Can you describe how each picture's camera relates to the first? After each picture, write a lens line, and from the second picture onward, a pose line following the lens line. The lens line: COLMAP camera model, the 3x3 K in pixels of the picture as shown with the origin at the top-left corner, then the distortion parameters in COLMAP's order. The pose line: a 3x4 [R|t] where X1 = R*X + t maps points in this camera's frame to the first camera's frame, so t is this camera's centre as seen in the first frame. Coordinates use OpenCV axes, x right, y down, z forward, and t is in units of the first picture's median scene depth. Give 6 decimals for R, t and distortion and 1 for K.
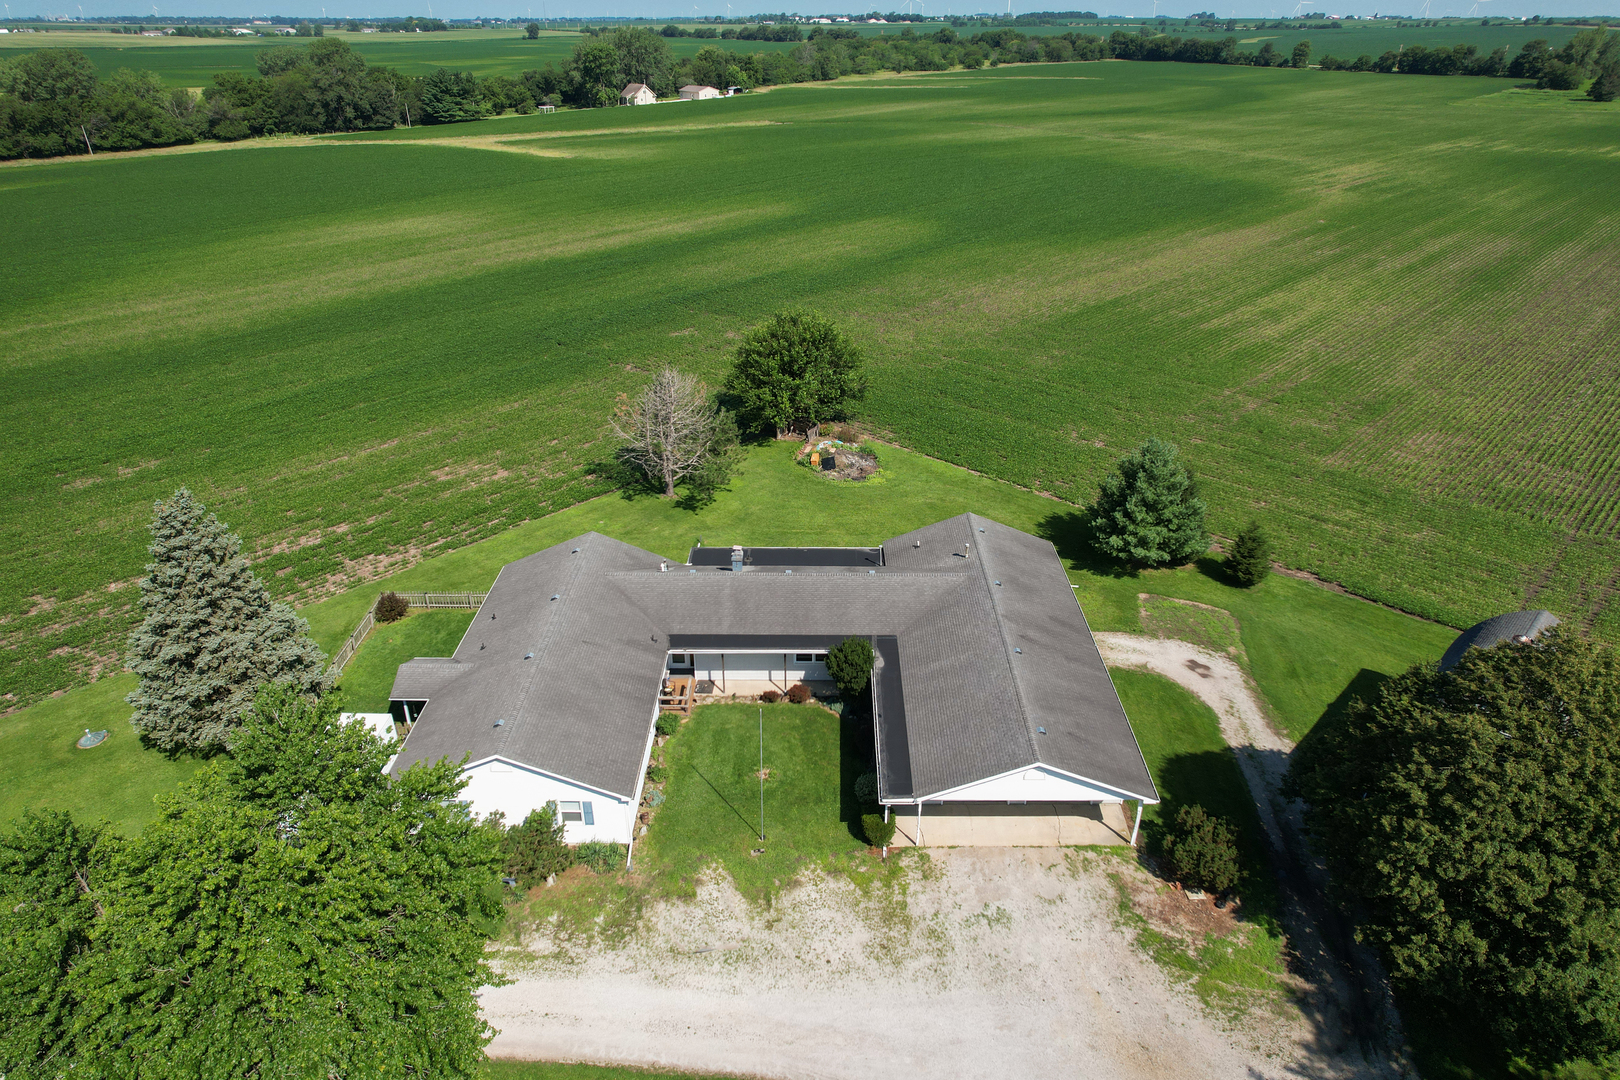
lens RADIAL K [[1071.1, 0, 819.3], [0, 1071.1, 538.6], [0, 0, 1]] dist [-0.078744, 0.080819]
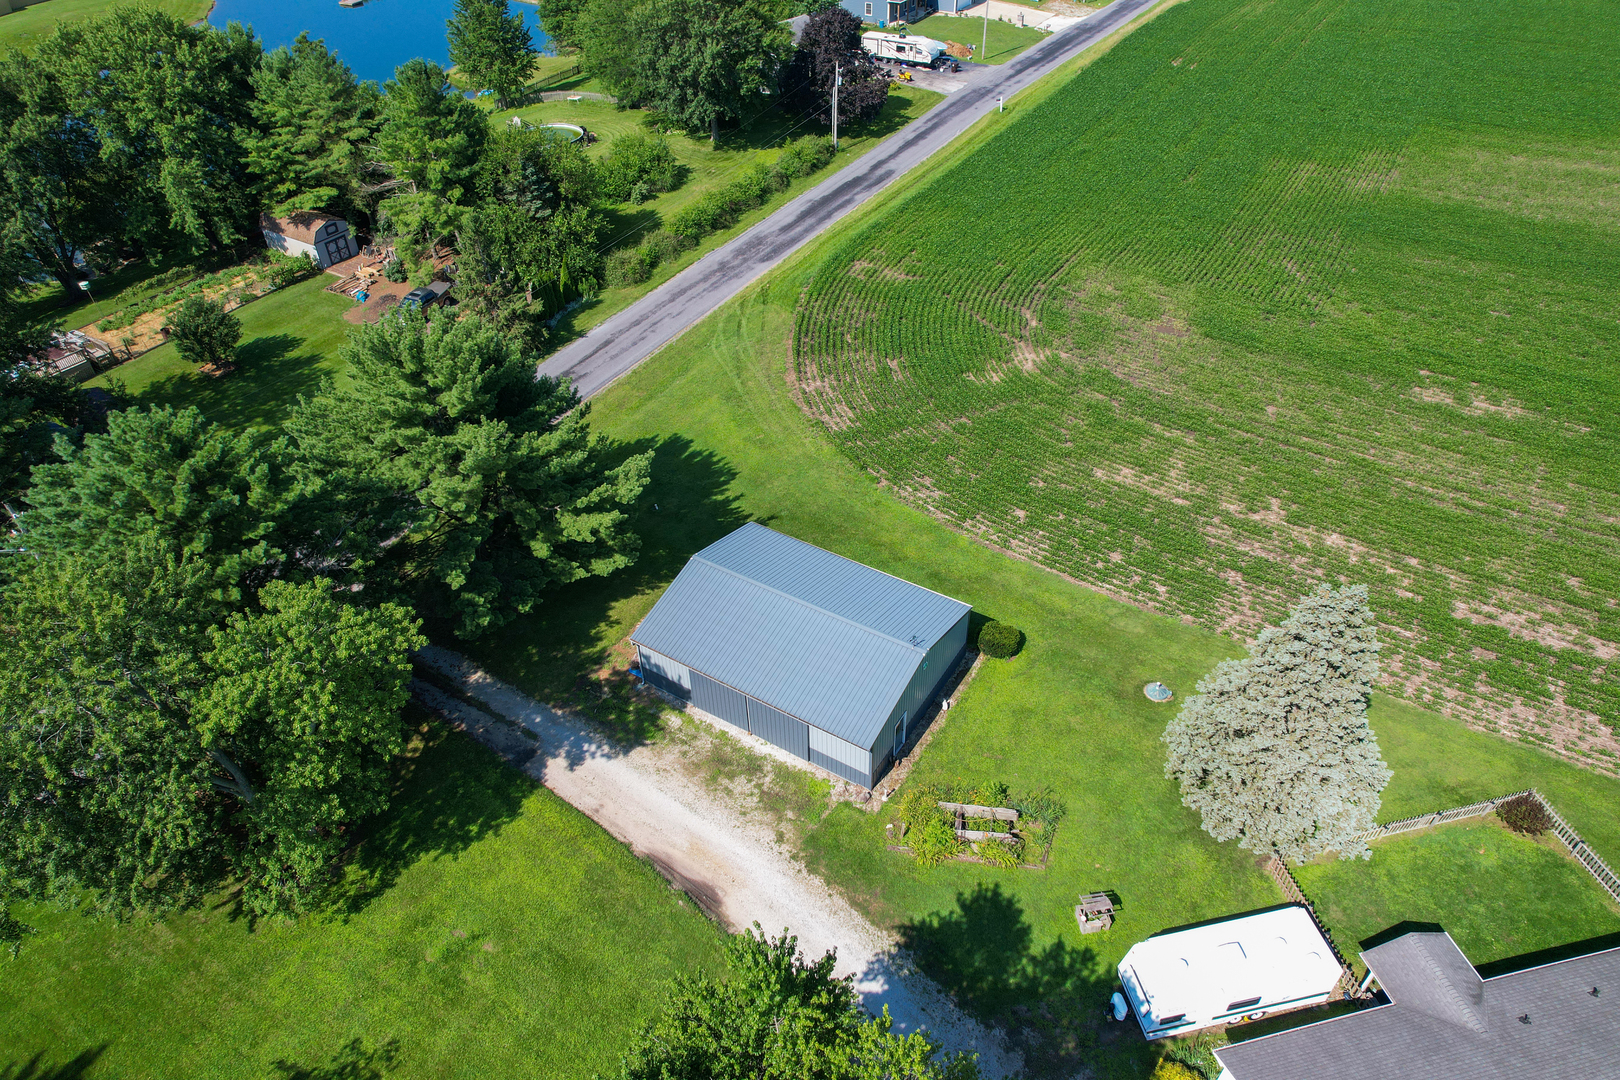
lens RADIAL K [[1042.7, 0, 806.5], [0, 1042.7, 541.1], [0, 0, 1]] dist [-0.070868, 0.069618]
pose [[0.226577, 0.621933, -0.749575, -0.049575], [-0.424124, 0.755795, 0.498892, -0.109650], [0.876802, 0.204875, 0.435022, 0.103213]]
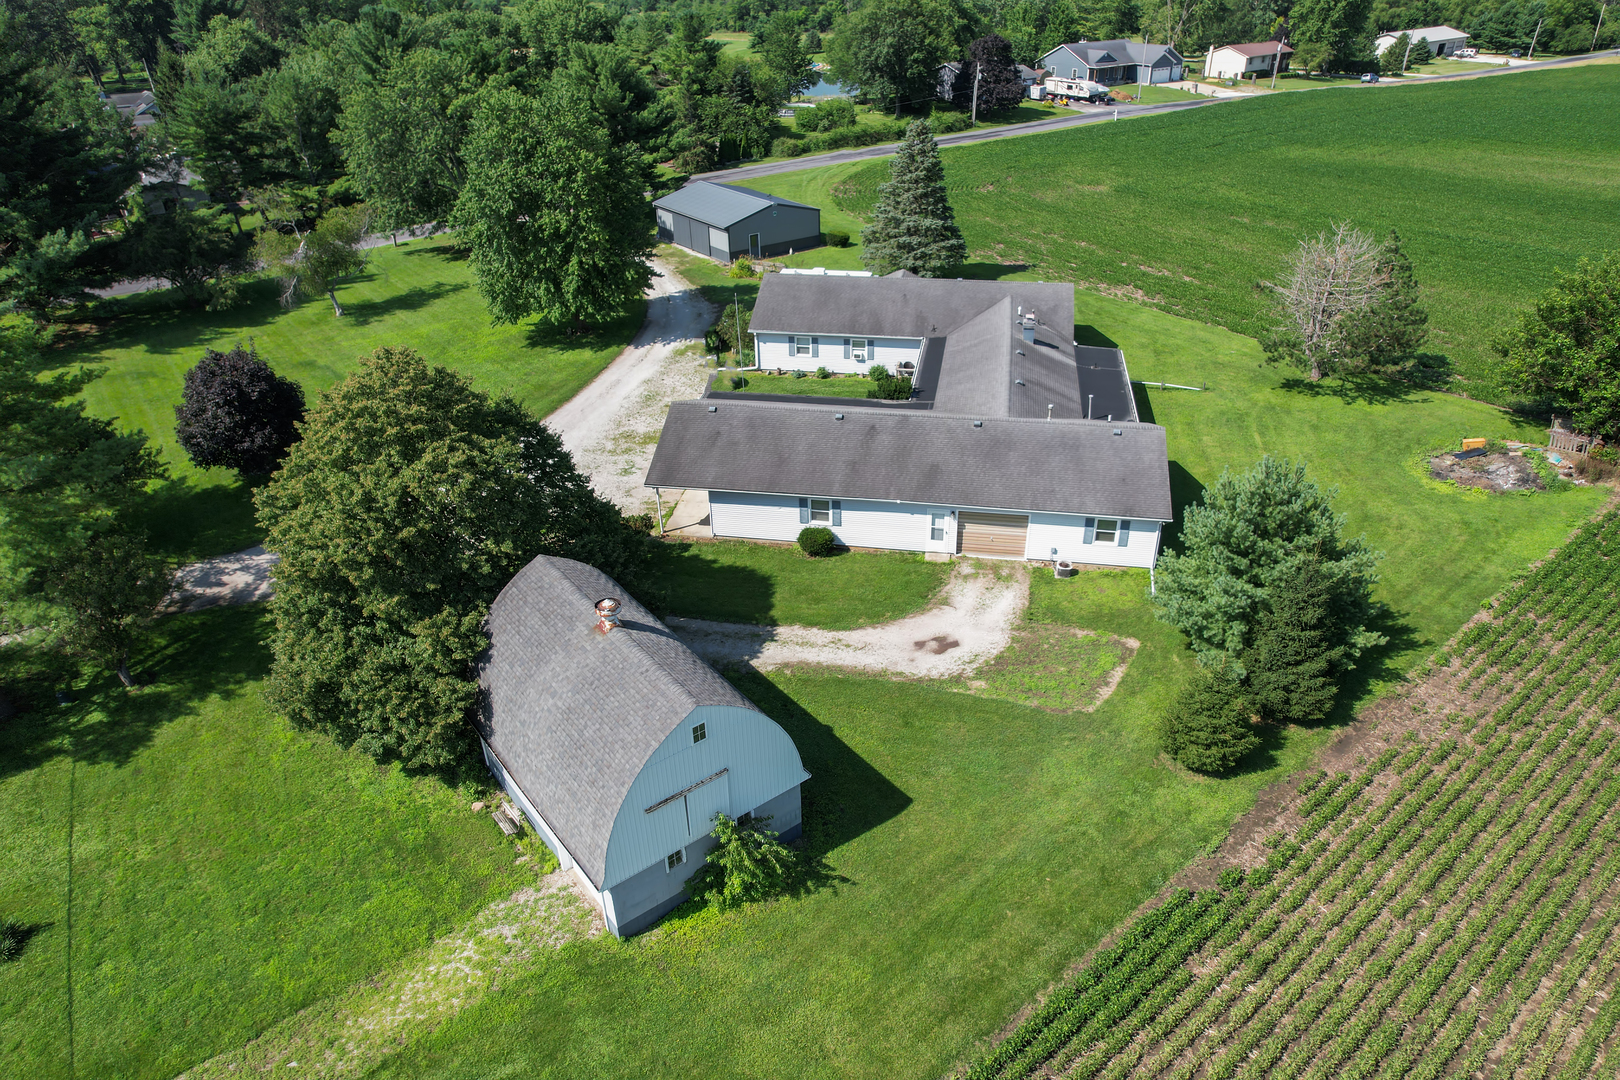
lens RADIAL K [[1030.5, 0, 810.0], [0, 1030.5, 540.0], [0, 0, 1]] dist [-0.070061, 0.067289]
pose [[-0.164753, 0.503407, -0.848197, 0.429971], [-0.427093, 0.738738, 0.521400, -0.122046], [0.889071, 0.448161, 0.093292, 0.373085]]
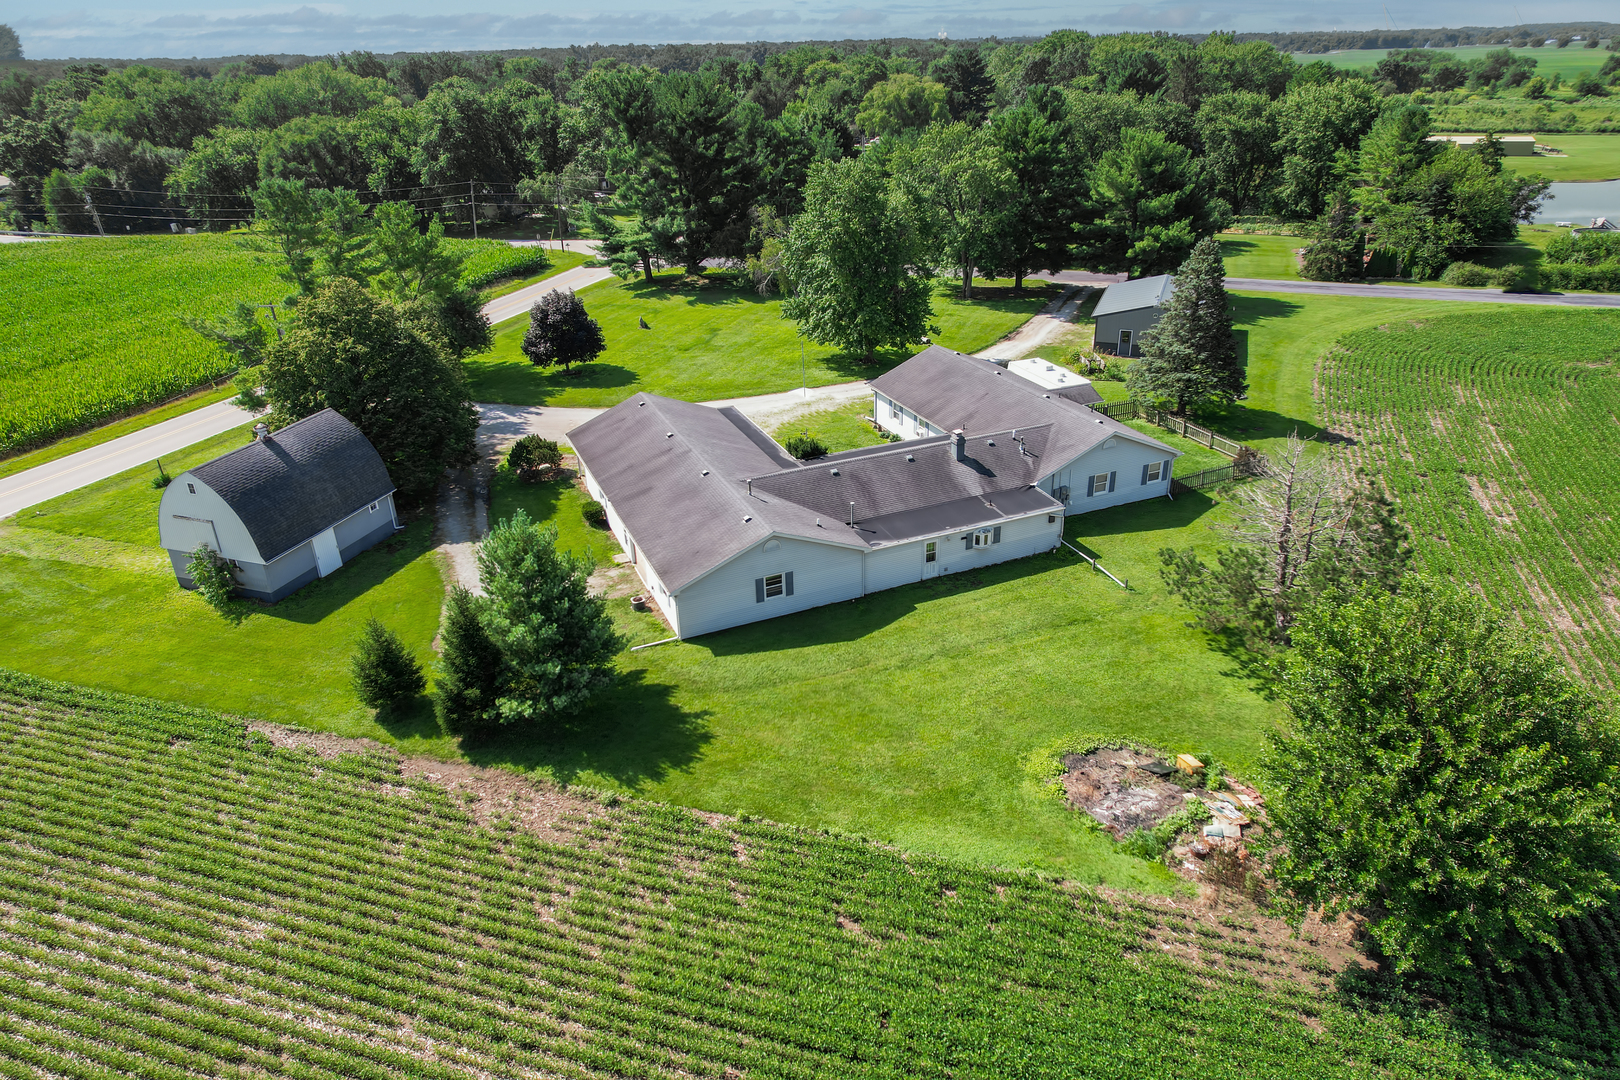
lens RADIAL K [[1042.7, 0, 806.5], [0, 1042.7, 541.1], [0, 0, 1]] dist [-0.070868, 0.069618]
pose [[-0.914959, 0.210090, -0.344546, 0.189481], [-0.139859, 0.635793, 0.759083, -0.299017], [0.378535, 0.742718, -0.552342, 0.720850]]
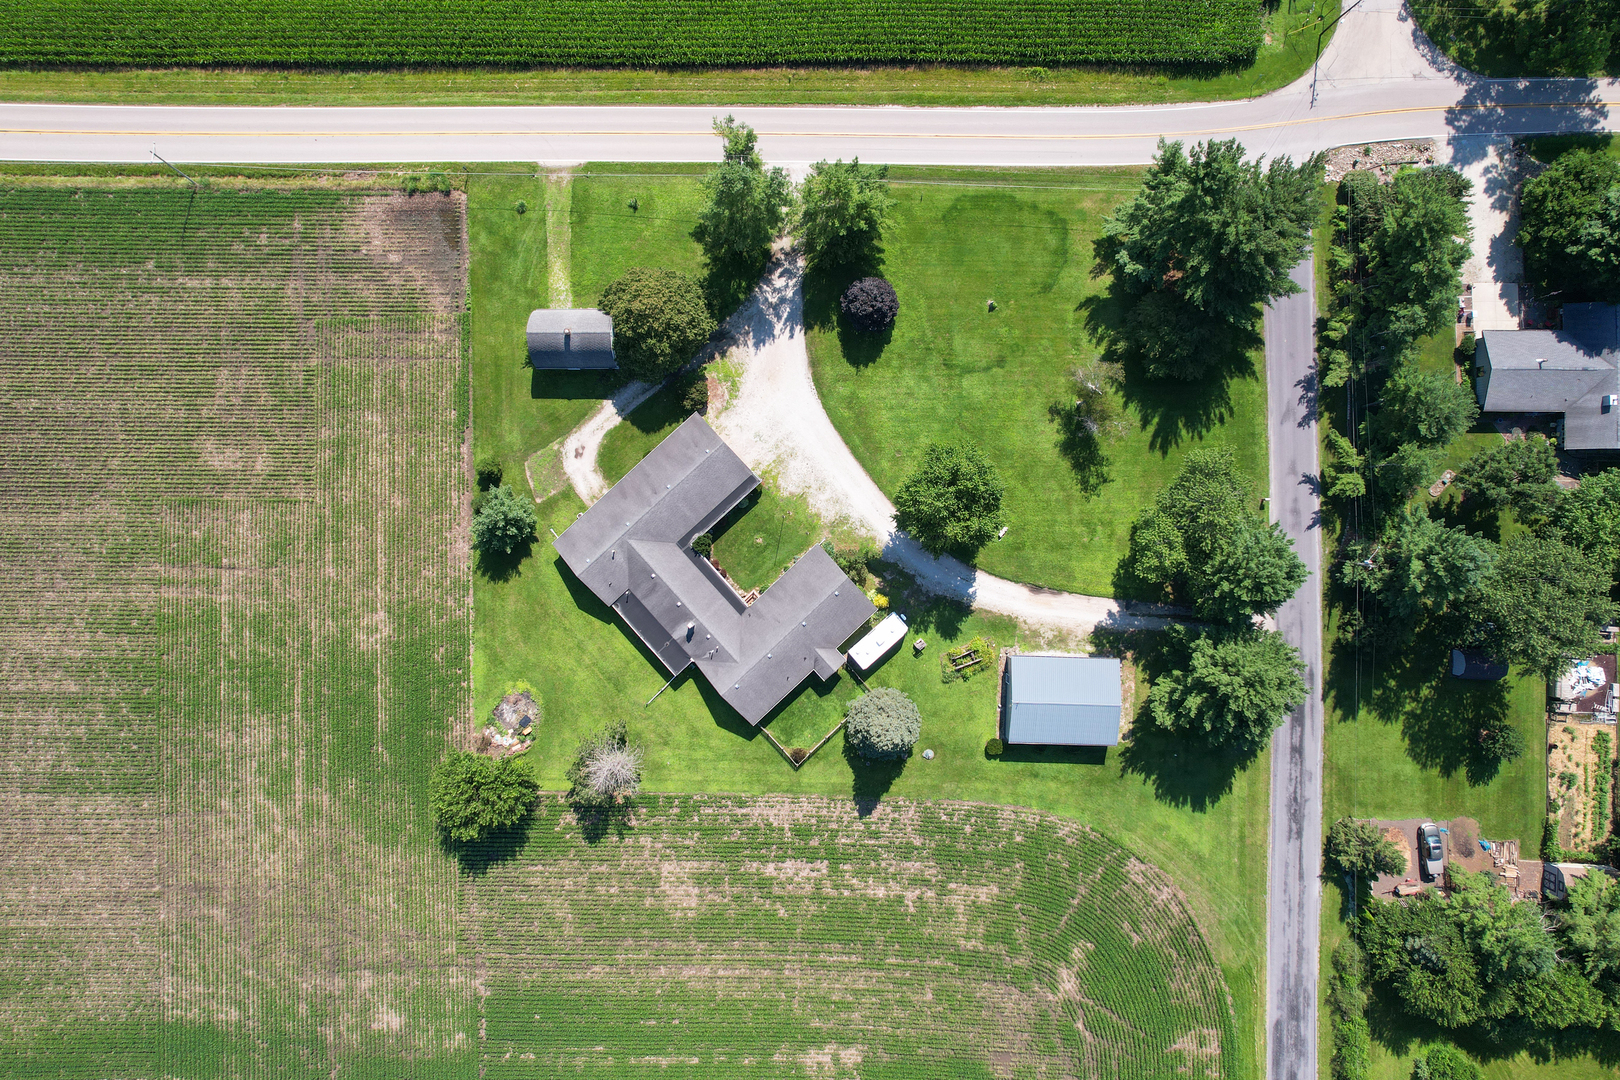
lens RADIAL K [[1042.7, 0, 806.5], [0, 1042.7, 541.1], [0, 0, 1]] dist [-0.070868, 0.069618]
pose [[-0.682013, -0.731200, 0.014287, -0.066449], [0.323453, -0.284060, 0.902601, -0.813944], [-0.655924, 0.620207, 0.430242, -0.074333]]
